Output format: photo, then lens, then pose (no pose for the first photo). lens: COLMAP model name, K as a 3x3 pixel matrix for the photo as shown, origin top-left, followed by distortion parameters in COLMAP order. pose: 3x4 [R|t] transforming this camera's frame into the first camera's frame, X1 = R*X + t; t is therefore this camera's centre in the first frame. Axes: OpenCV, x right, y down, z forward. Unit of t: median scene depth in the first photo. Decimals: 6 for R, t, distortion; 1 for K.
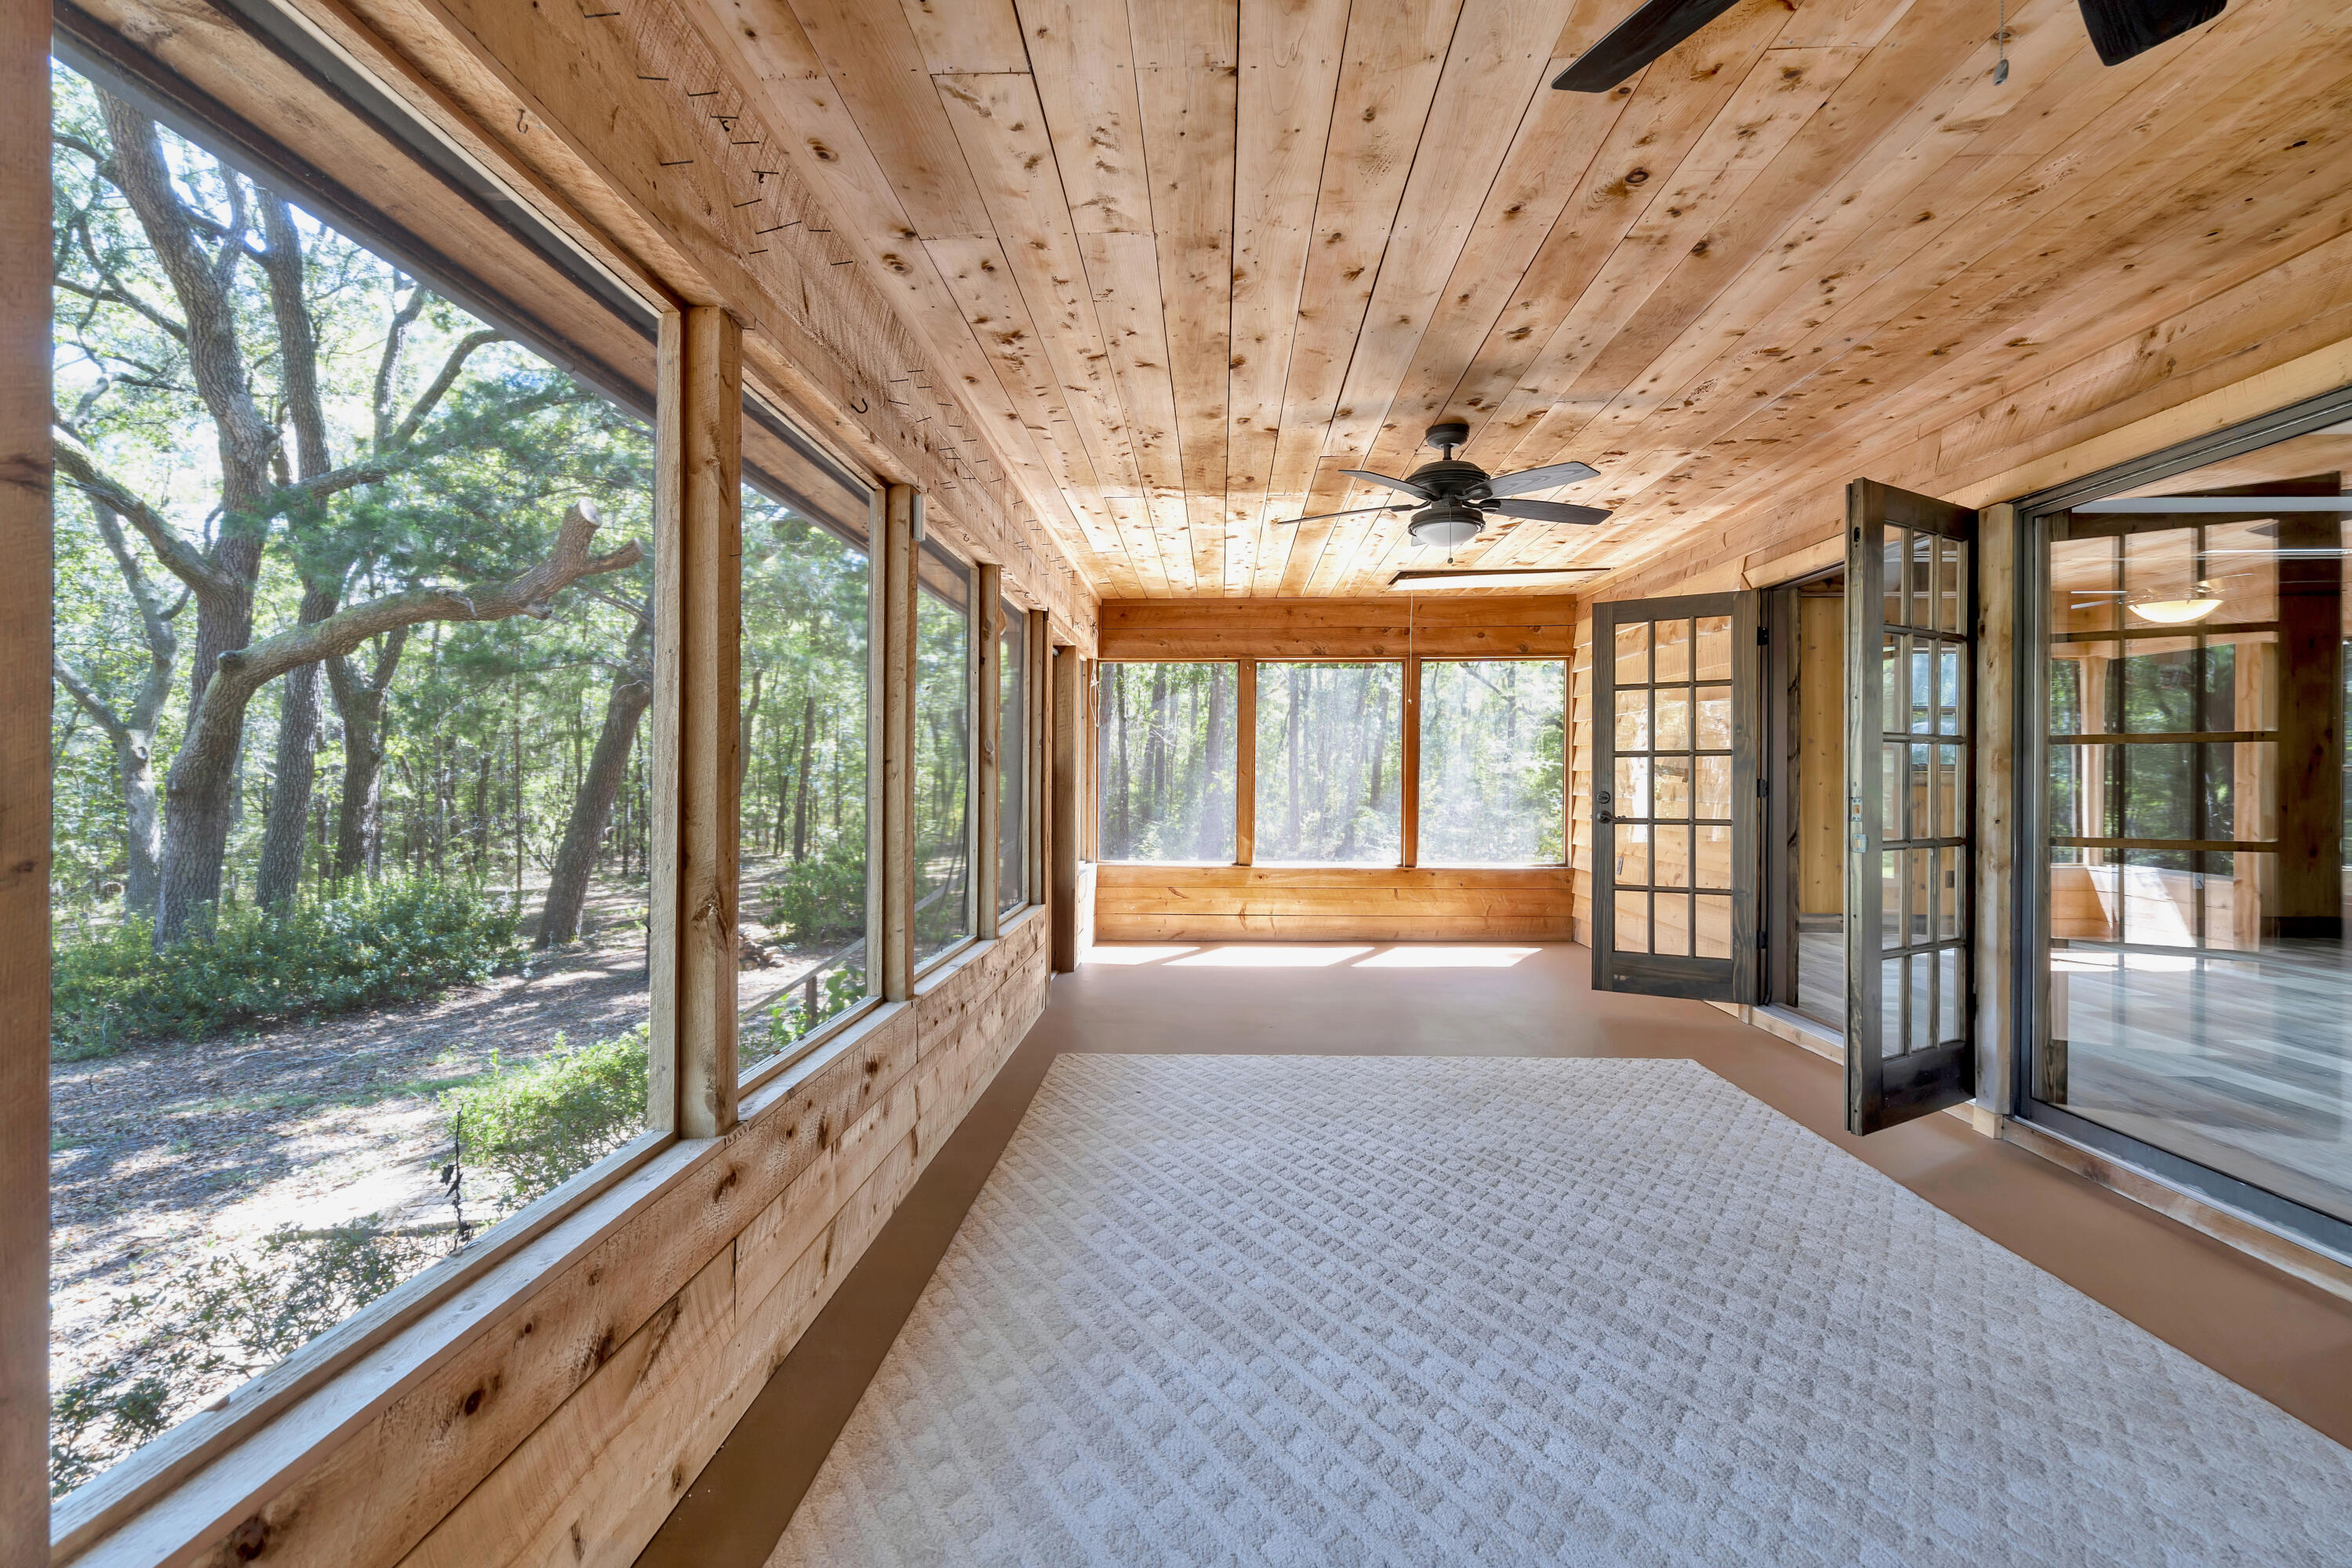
lens RADIAL K [[1080.6, 0, 1177.2], [0, 1080.6, 752.9], [0, 0, 1]] dist [0.000005, -0.000141]
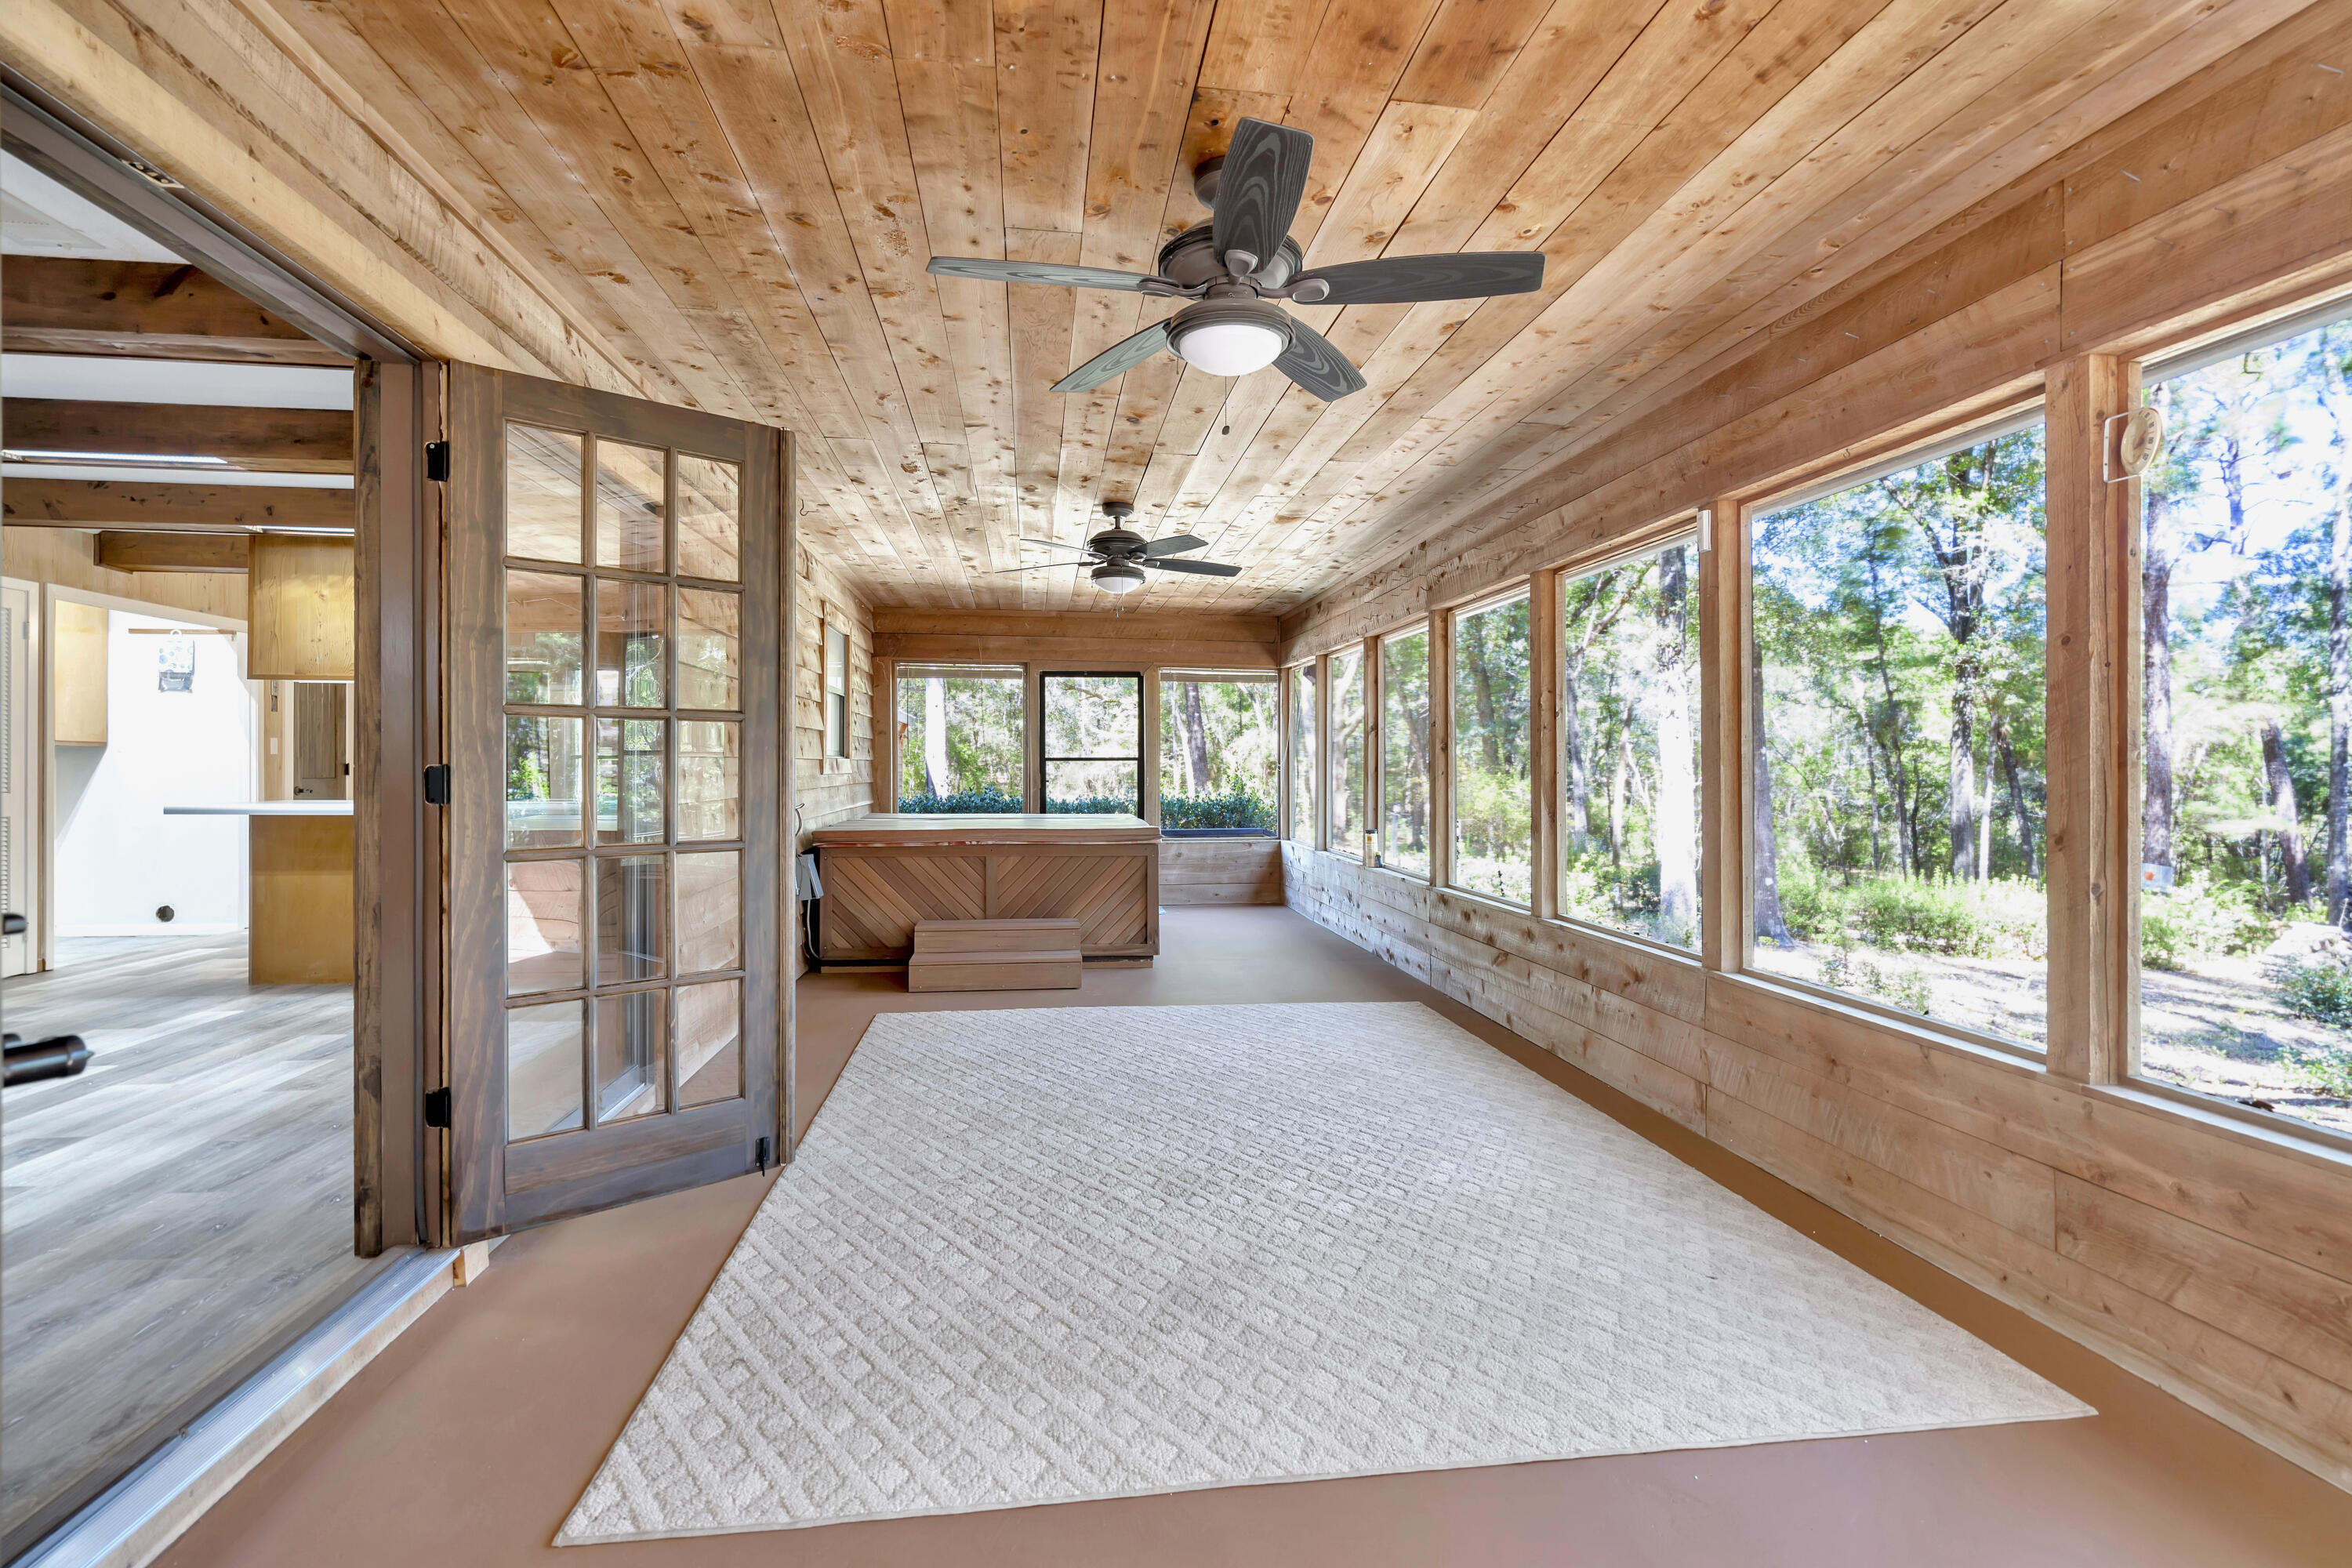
lens RADIAL K [[1080.6, 0, 1177.2], [0, 1080.6, 752.9], [0, 0, 1]] dist [0.000005, -0.000141]
pose [[-0.984957, -0.010048, -0.172510, 0.444690], [-0.005427, 0.999614, -0.027238, 0.037037], [0.172717, -0.025892, -0.984631, 1.854790]]
